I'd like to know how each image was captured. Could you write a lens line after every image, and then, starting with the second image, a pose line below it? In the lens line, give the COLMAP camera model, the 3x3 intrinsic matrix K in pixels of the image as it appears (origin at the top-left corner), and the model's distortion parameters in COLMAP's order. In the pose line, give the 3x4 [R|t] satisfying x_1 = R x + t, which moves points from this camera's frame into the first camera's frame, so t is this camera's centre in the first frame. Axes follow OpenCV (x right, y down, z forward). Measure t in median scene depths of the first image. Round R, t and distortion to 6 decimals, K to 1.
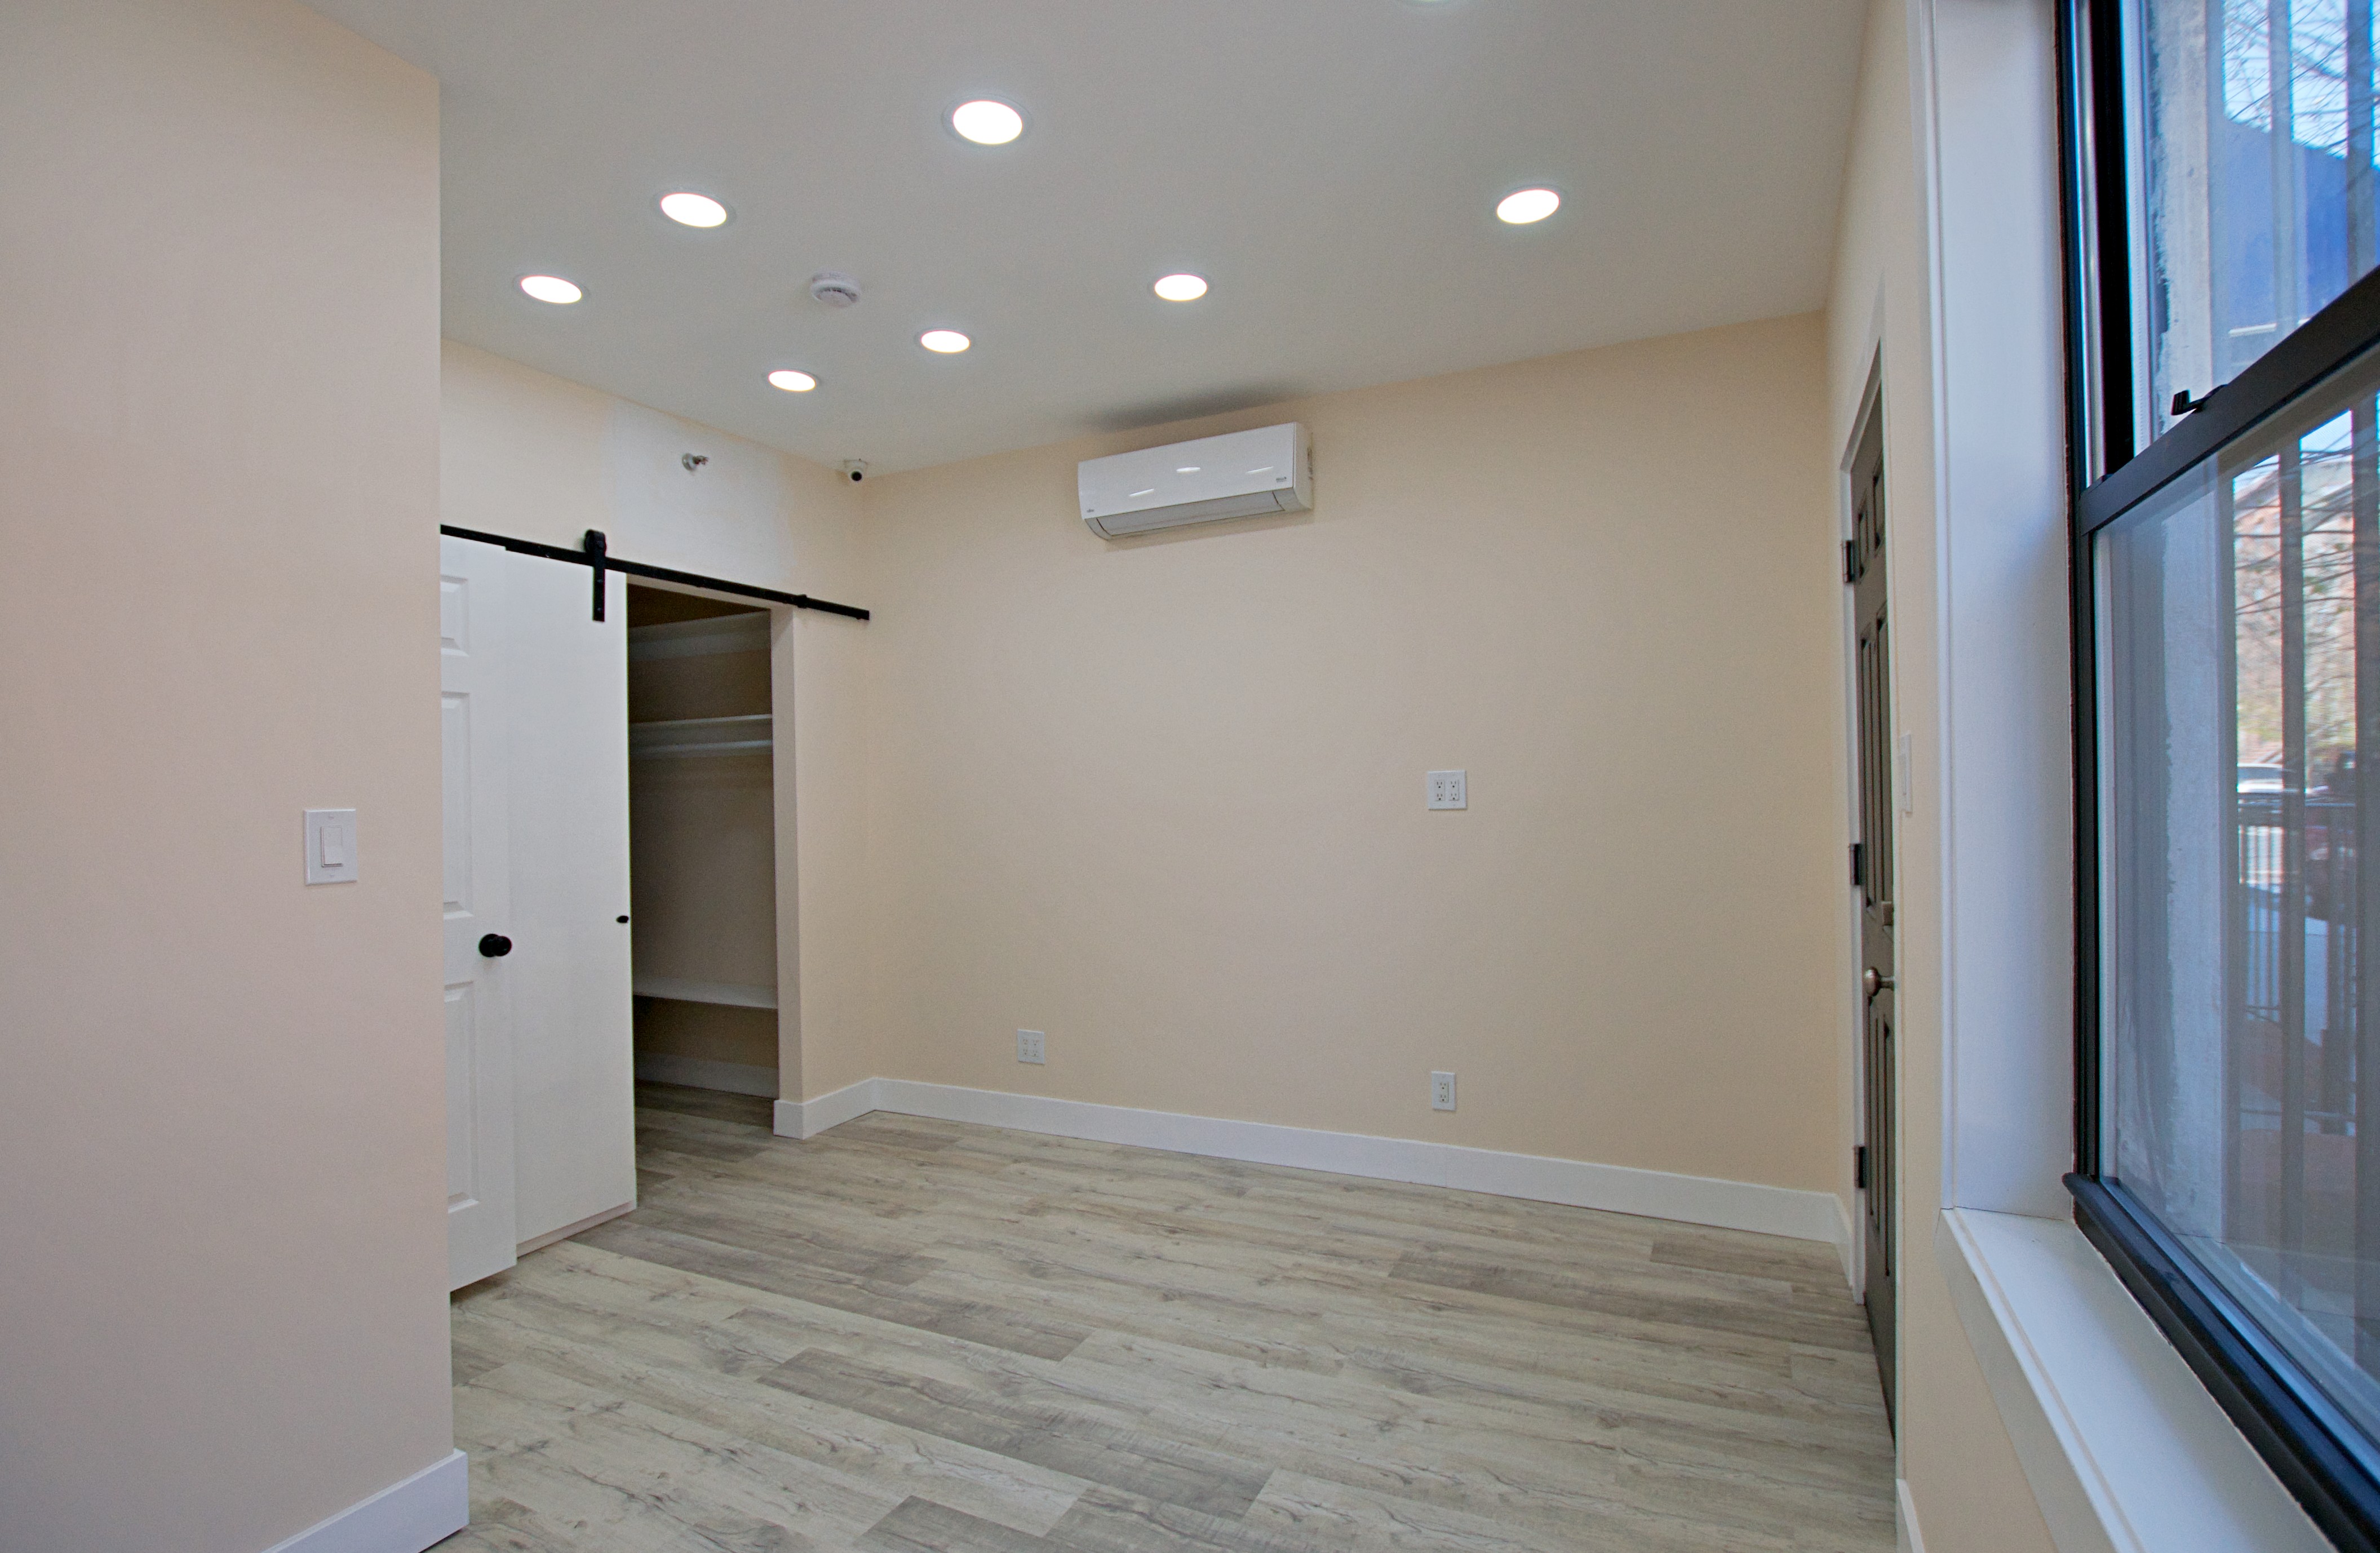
lens RADIAL K [[1103.4, 0, 1190.0], [0, 1103.4, 776.5], [0, 0, 1]] dist [-0.001381, -0.000231]
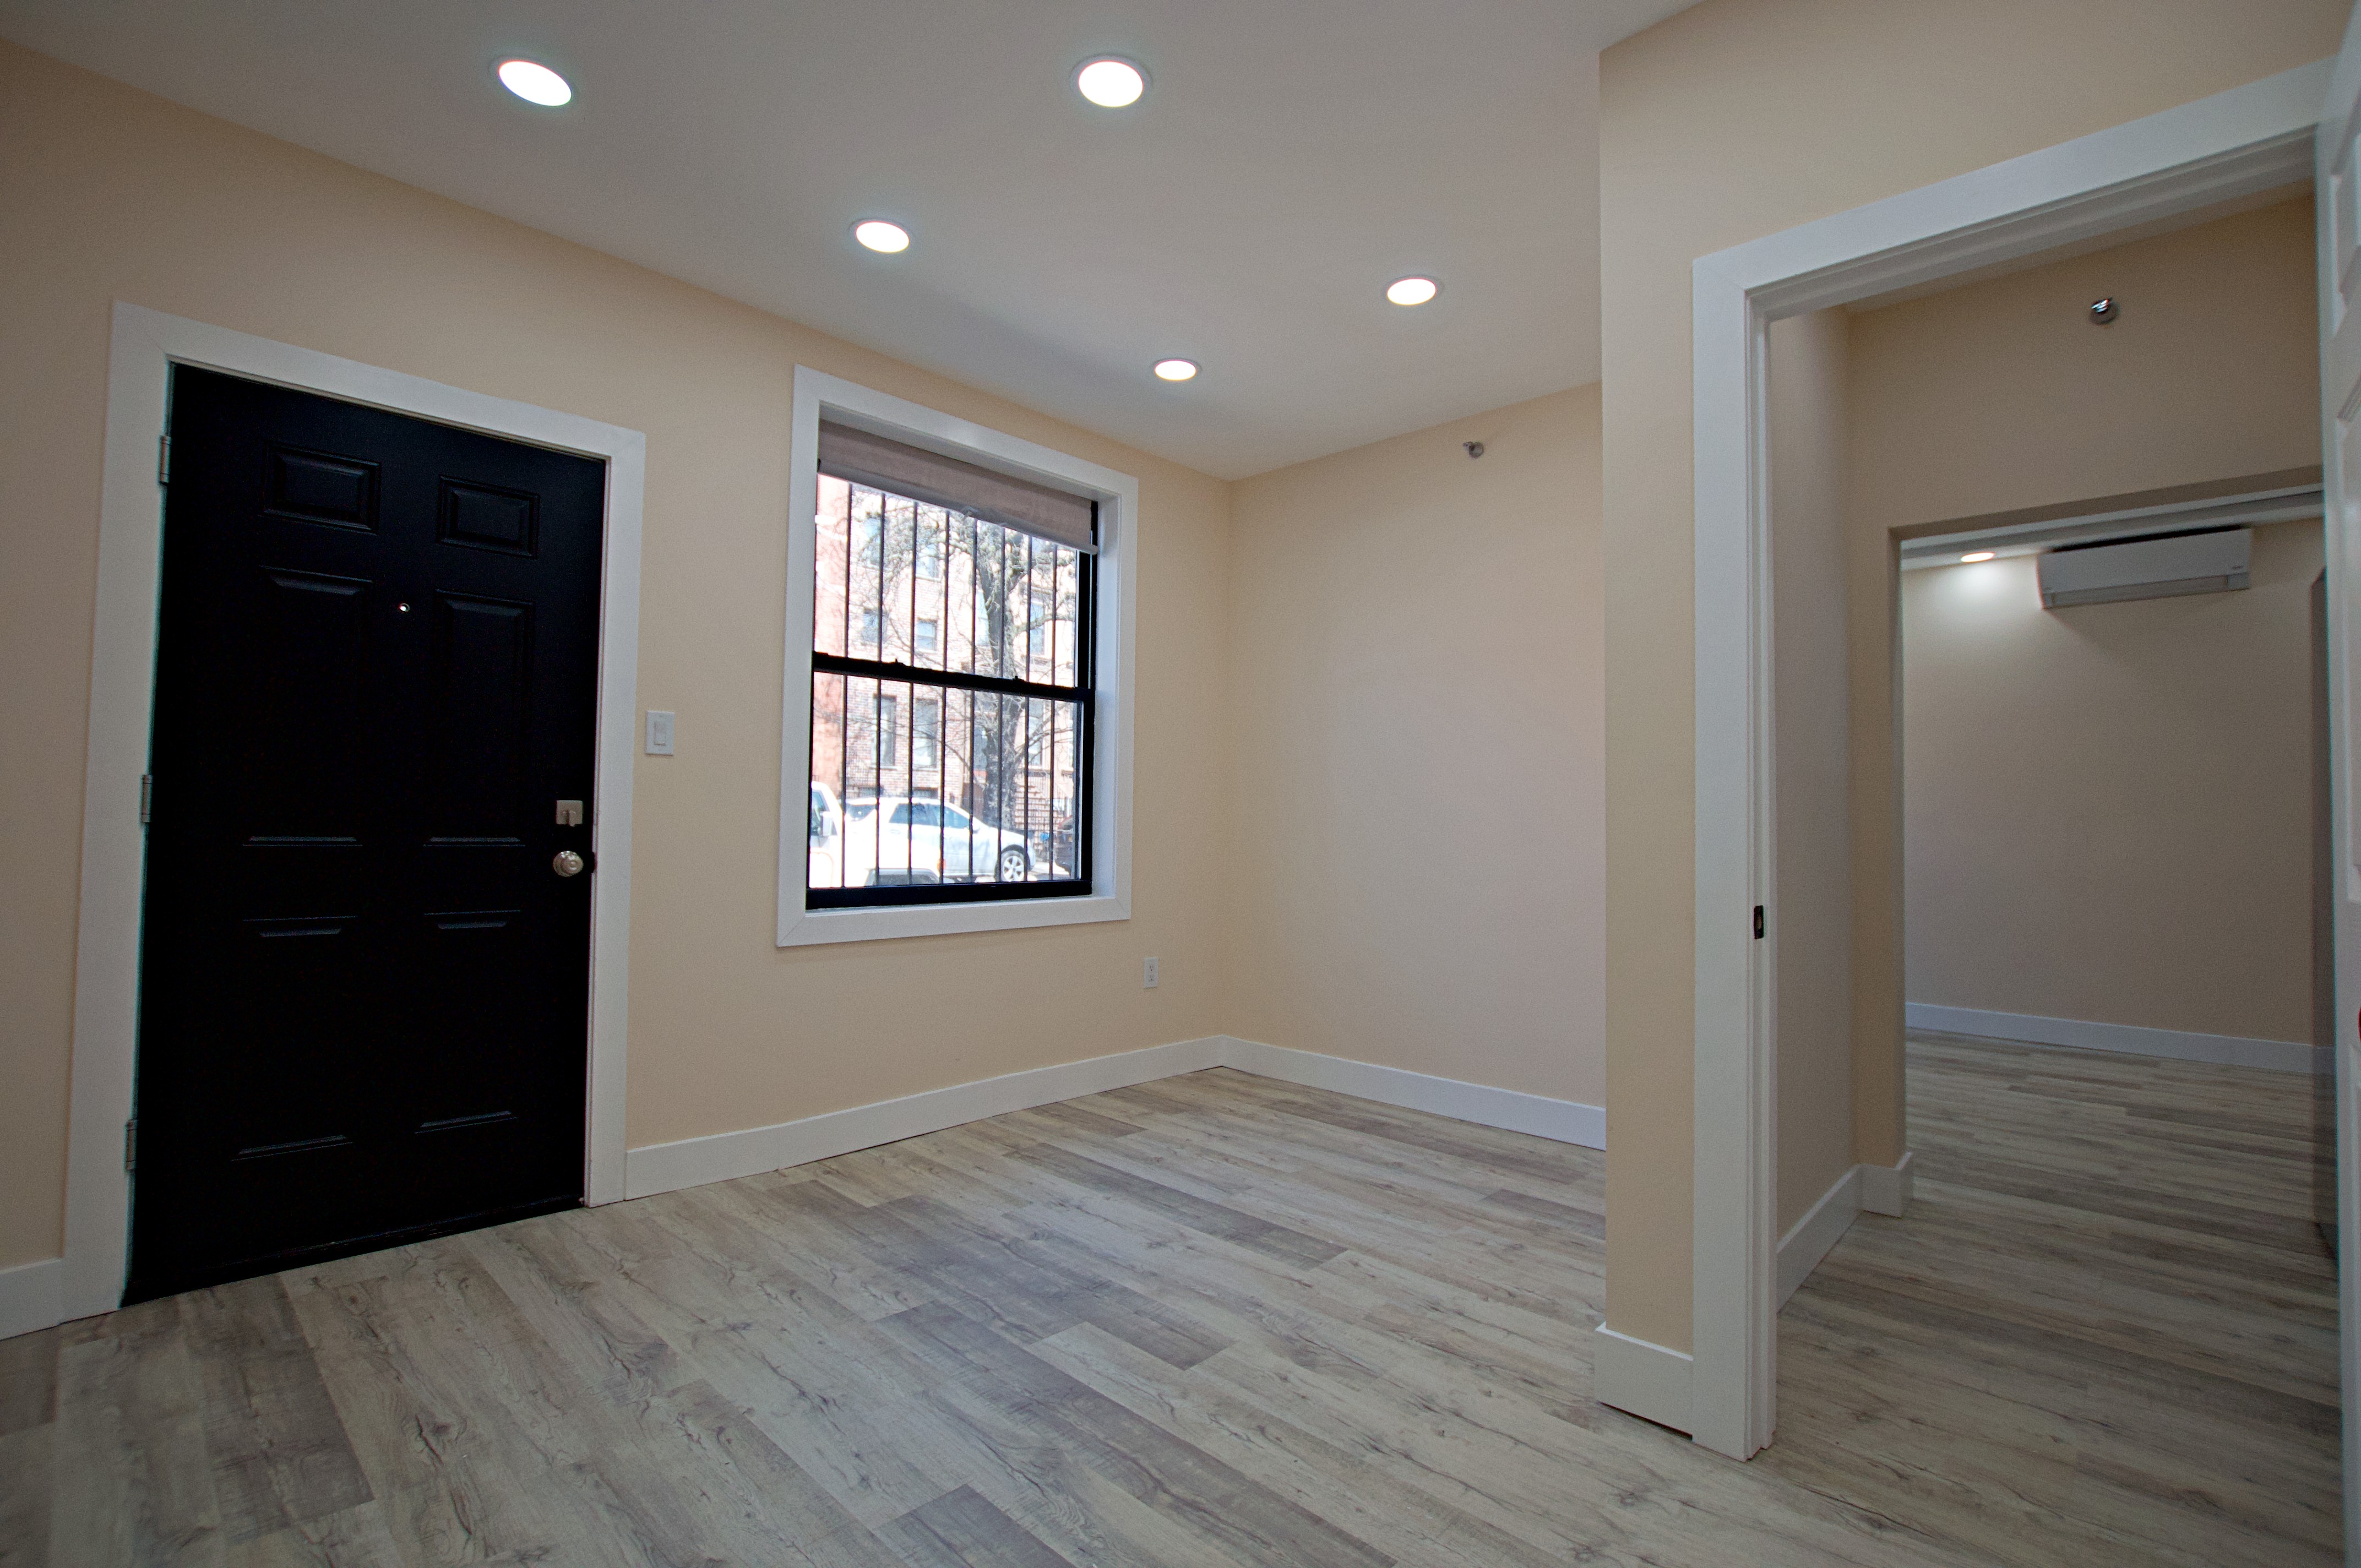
lens RADIAL K [[1066.1, 0, 1180.5], [0, 1066.1, 784.0], [0, 0, 1]] dist [0.000024, 0.000003]
pose [[-0.953125, 0.018519, 0.302010, -0.506758], [0.001392, 0.998383, -0.056829, 0.134410], [-0.302574, -0.053745, -0.951609, 1.784210]]
